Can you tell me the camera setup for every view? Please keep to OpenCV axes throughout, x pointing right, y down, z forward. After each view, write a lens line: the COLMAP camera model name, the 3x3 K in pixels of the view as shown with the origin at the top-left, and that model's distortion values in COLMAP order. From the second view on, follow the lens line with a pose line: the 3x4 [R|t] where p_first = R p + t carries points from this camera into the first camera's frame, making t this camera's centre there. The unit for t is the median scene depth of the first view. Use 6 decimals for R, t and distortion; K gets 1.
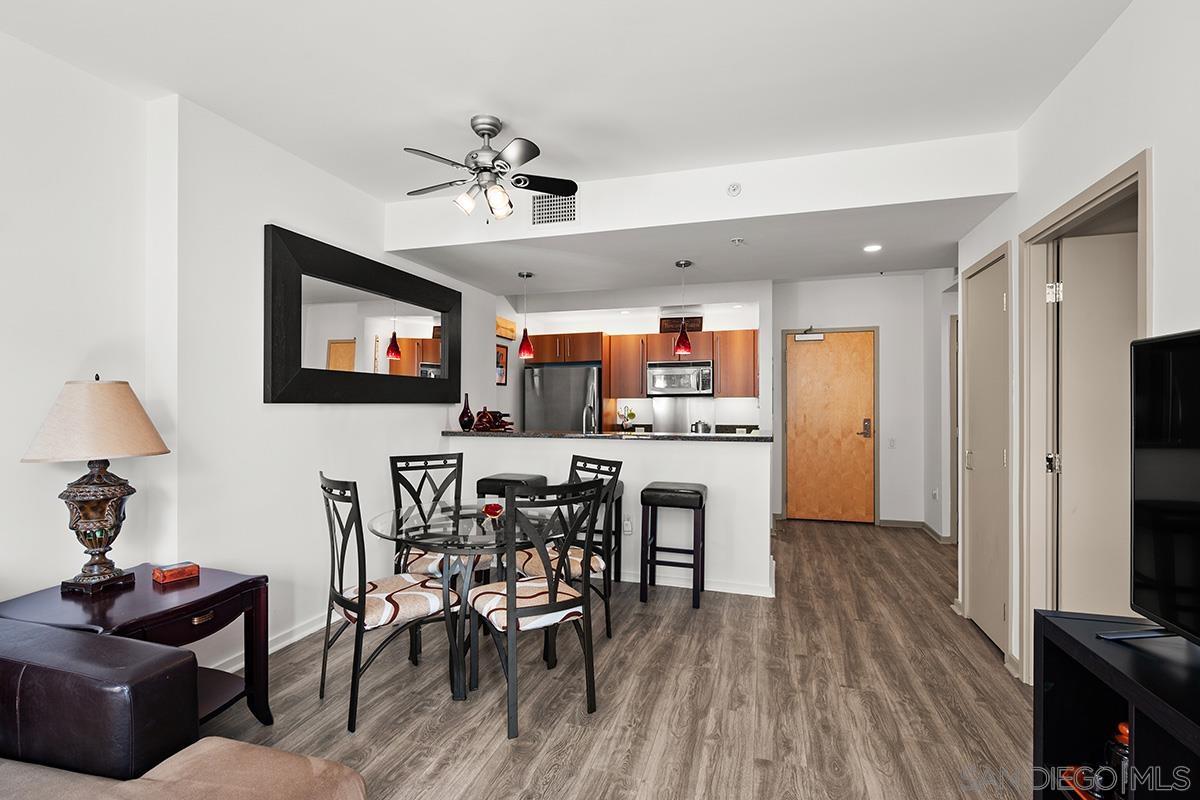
lens RADIAL K [[547.2, 0, 604.9], [0, 547.2, 402.0], [0, 0, 1]] dist [0.015108, -0.001167]
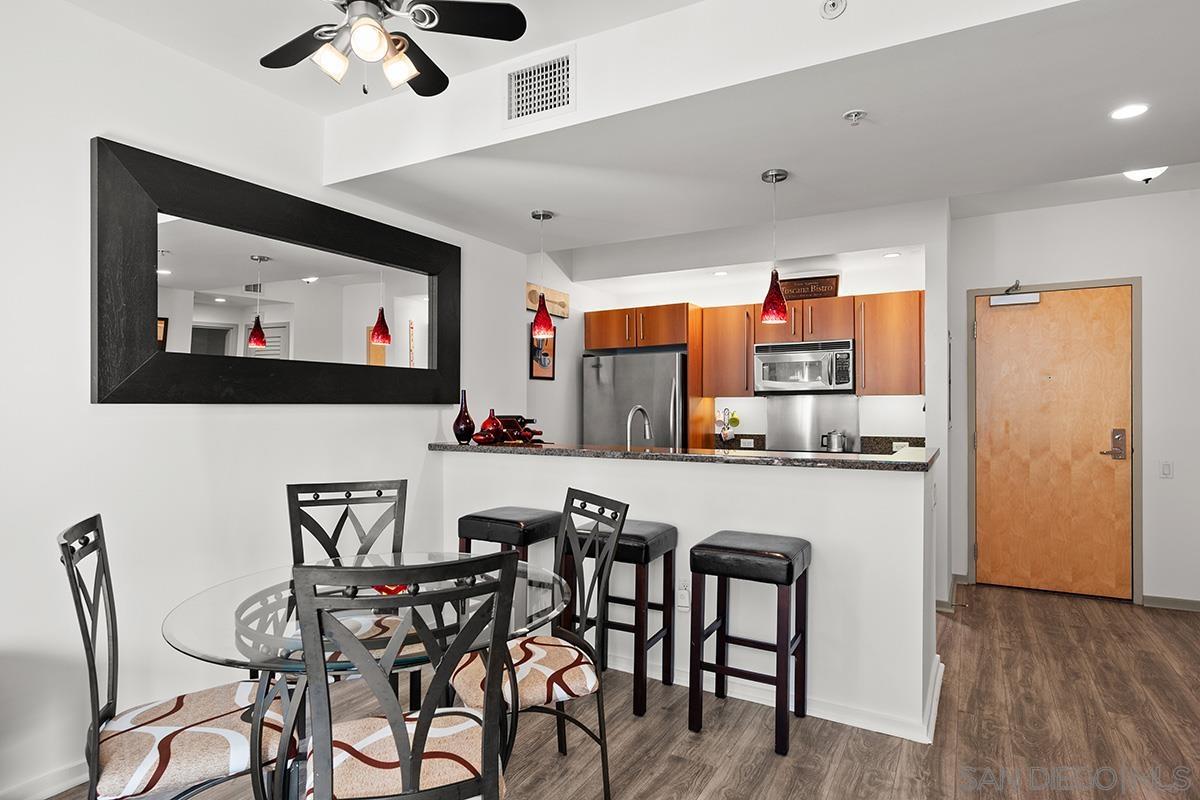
lens RADIAL K [[653.4, 0, 607.4], [0, 653.4, 405.1], [0, 0, 1]] dist [-0.001170, 0.003548]
pose [[0.975808, -0.001439, -0.218626, 0.109478], [0.001913, 0.999996, 0.001956, 0.002091], [0.218623, -0.002327, 0.975807, 0.223840]]
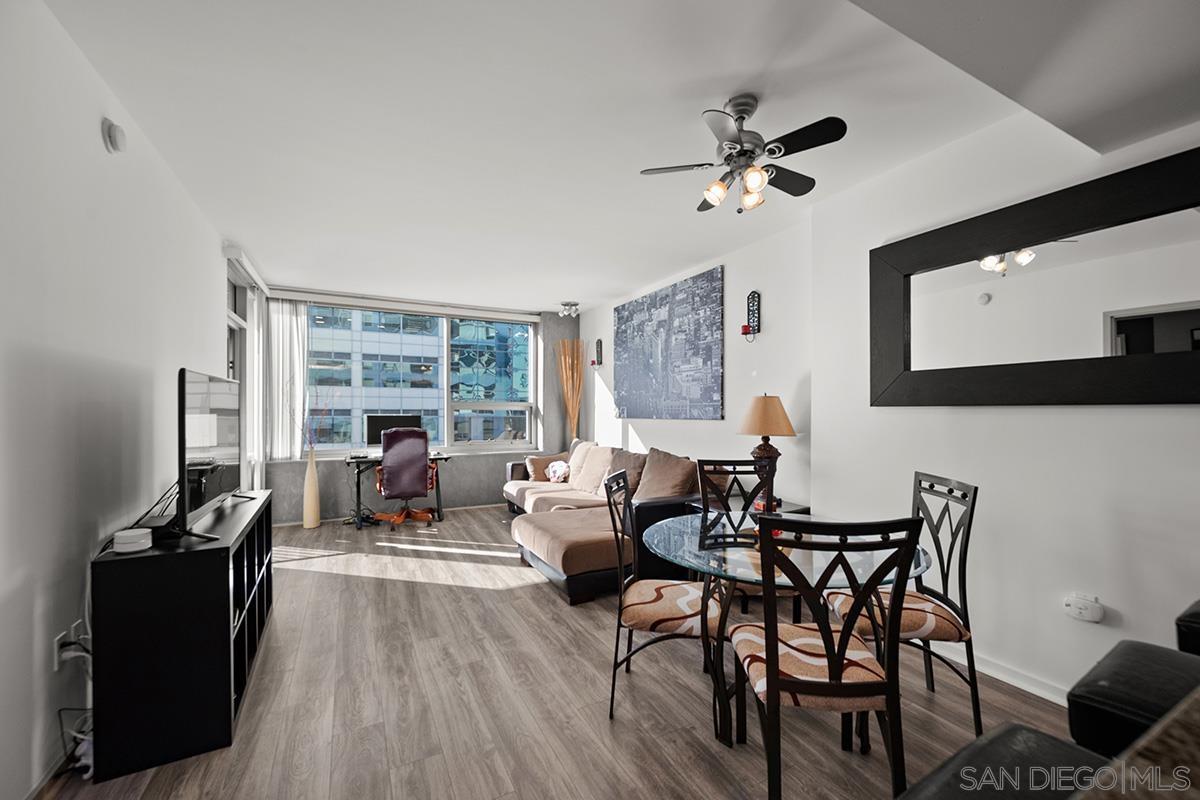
lens RADIAL K [[482.8, 0, 606.6], [0, 482.8, 415.4], [0, 0, 1]] dist [0.000198, 0.000618]
pose [[-0.708881, 0.005140, -0.705309, 0.306887], [0.000777, 0.999979, 0.006506, 0.008308], [0.705328, 0.004063, -0.708870, 0.831196]]
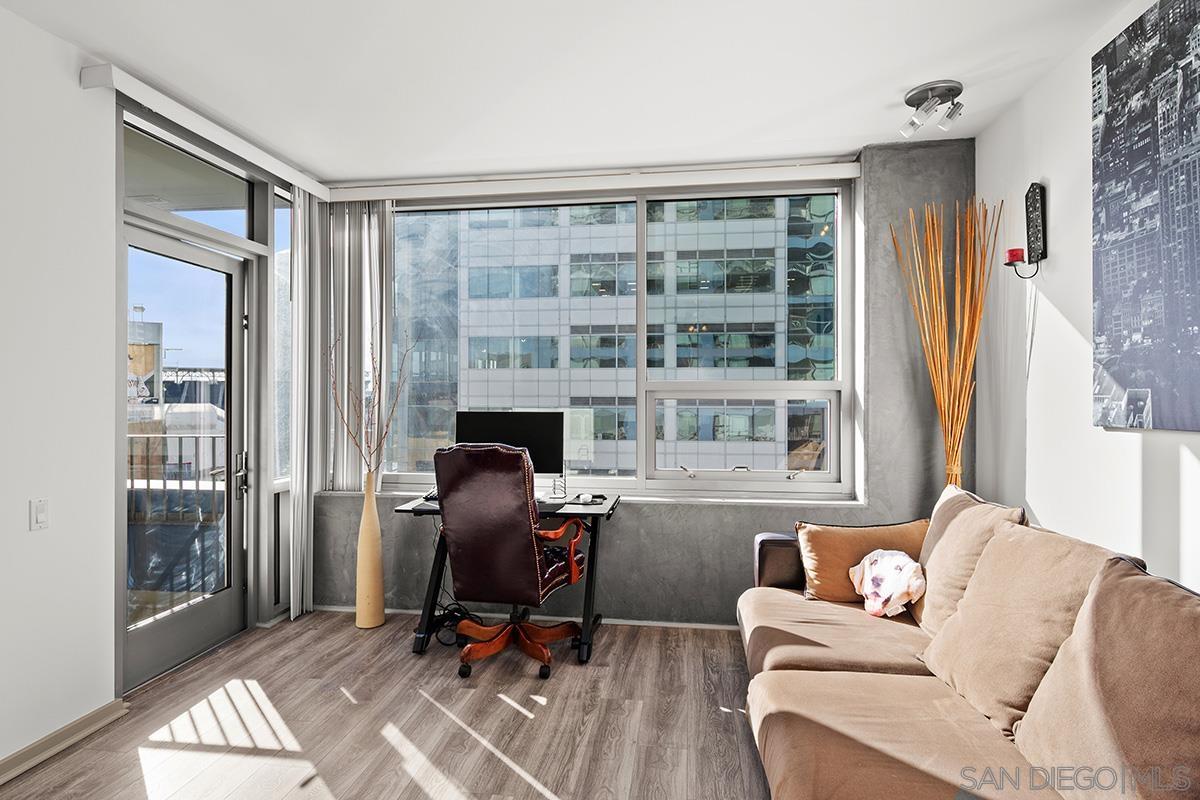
lens RADIAL K [[653.4, 0, 600.6], [0, 653.4, 391.4], [0, 0, 1]] dist [-0.001170, 0.003548]
pose [[-0.988303, -0.002397, -0.152482, -0.161917], [-0.000249, 0.999901, -0.014103, 0.002982], [0.152501, -0.013900, -0.988206, 0.371916]]
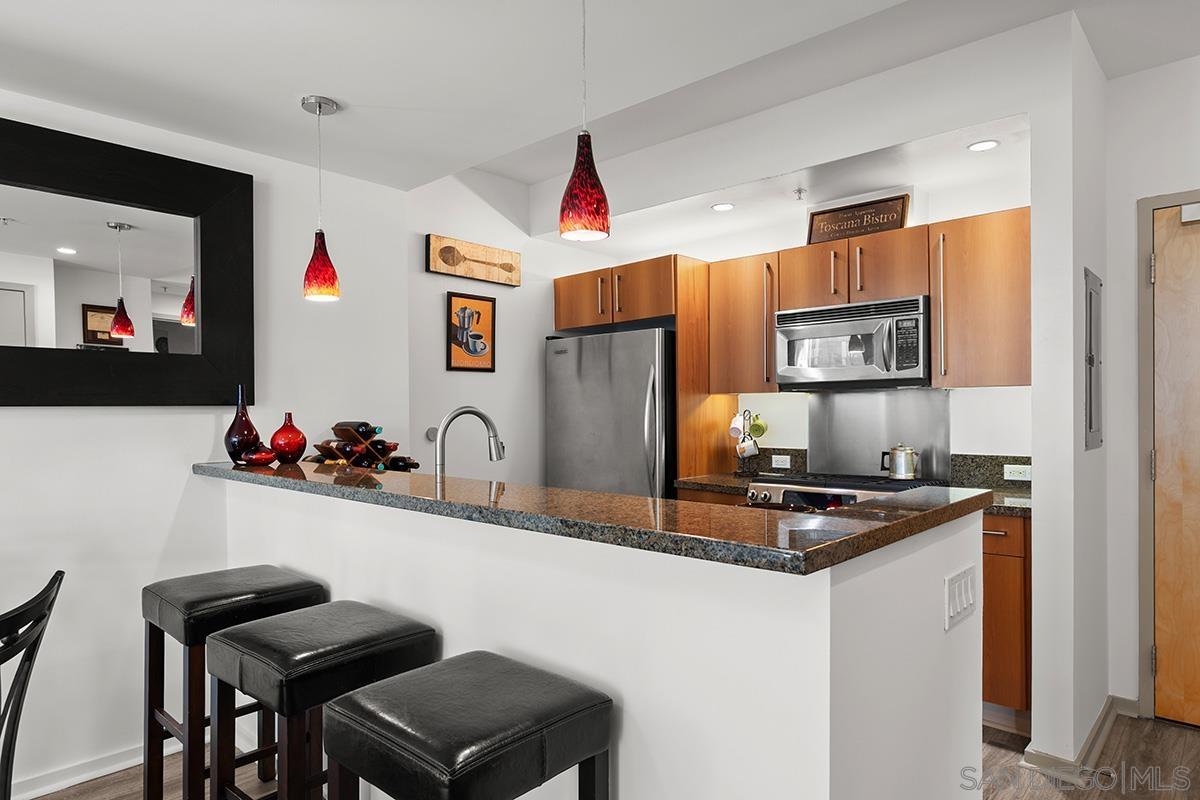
lens RADIAL K [[706.5, 0, 604.1], [0, 706.5, 412.9], [0, 0, 1]] dist [-0.001420, 0.000513]
pose [[0.898557, -0.003057, -0.438846, 0.293992], [0.008086, 0.999921, 0.009591, 0.004844], [0.438782, -0.012167, 0.898511, 0.591864]]
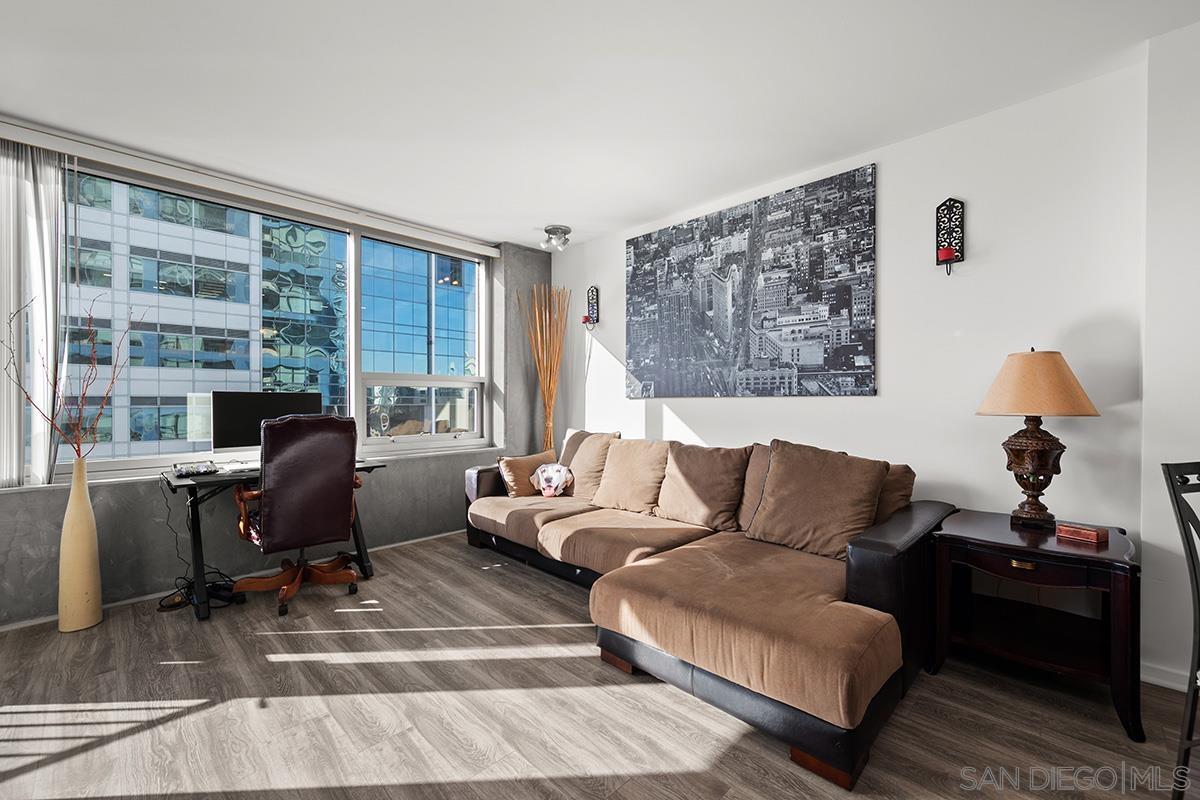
lens RADIAL K [[491.2, 0, 604.2], [0, 491.2, 402.6], [0, 0, 1]] dist [-0.003642, 0.000914]
pose [[-0.459711, 0.005628, -0.888051, 0.213011], [0.003840, 0.999983, 0.004349, 0.028560], [0.888060, -0.001411, -0.459725, 0.302832]]
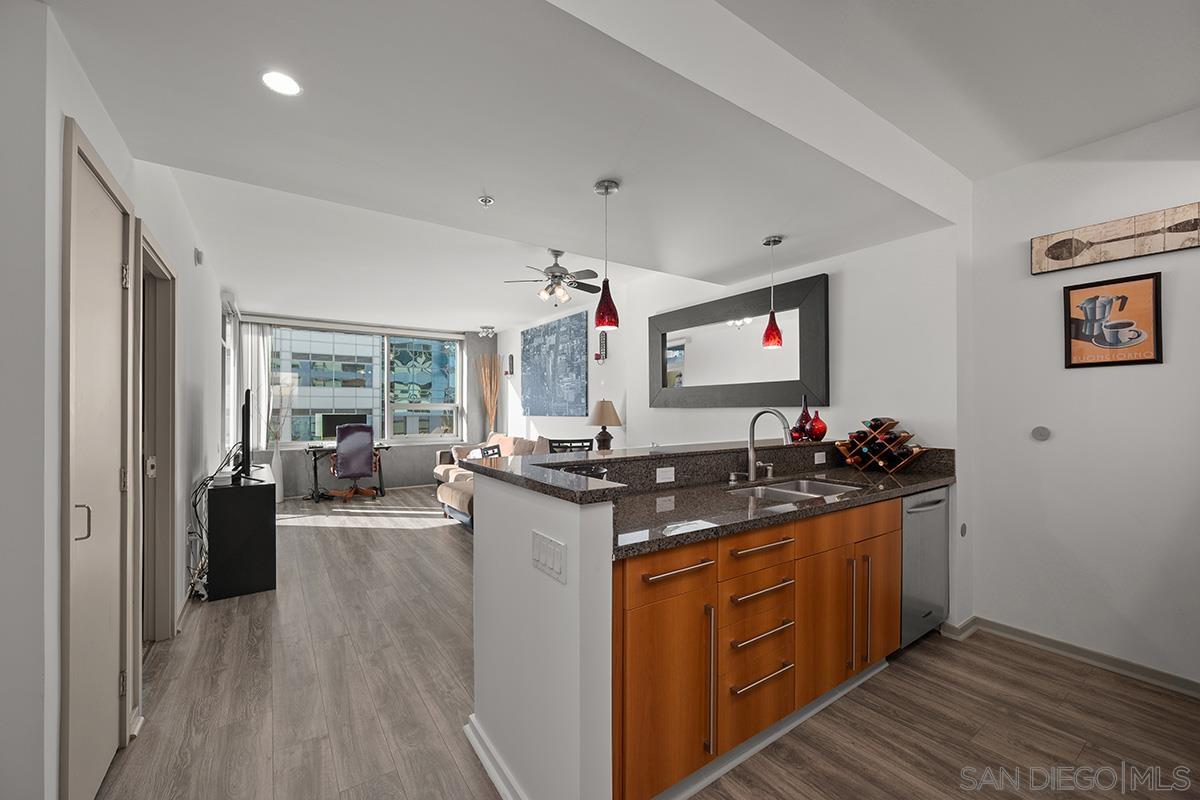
lens RADIAL K [[482.8, 0, 608.2], [0, 482.8, 403.6], [0, 0, 1]] dist [0.000198, 0.000618]
pose [[-0.617258, -0.007698, -0.786723, 0.529091], [0.005067, 0.999892, -0.013760, 0.006454], [0.786744, -0.012480, -0.617153, 1.221149]]
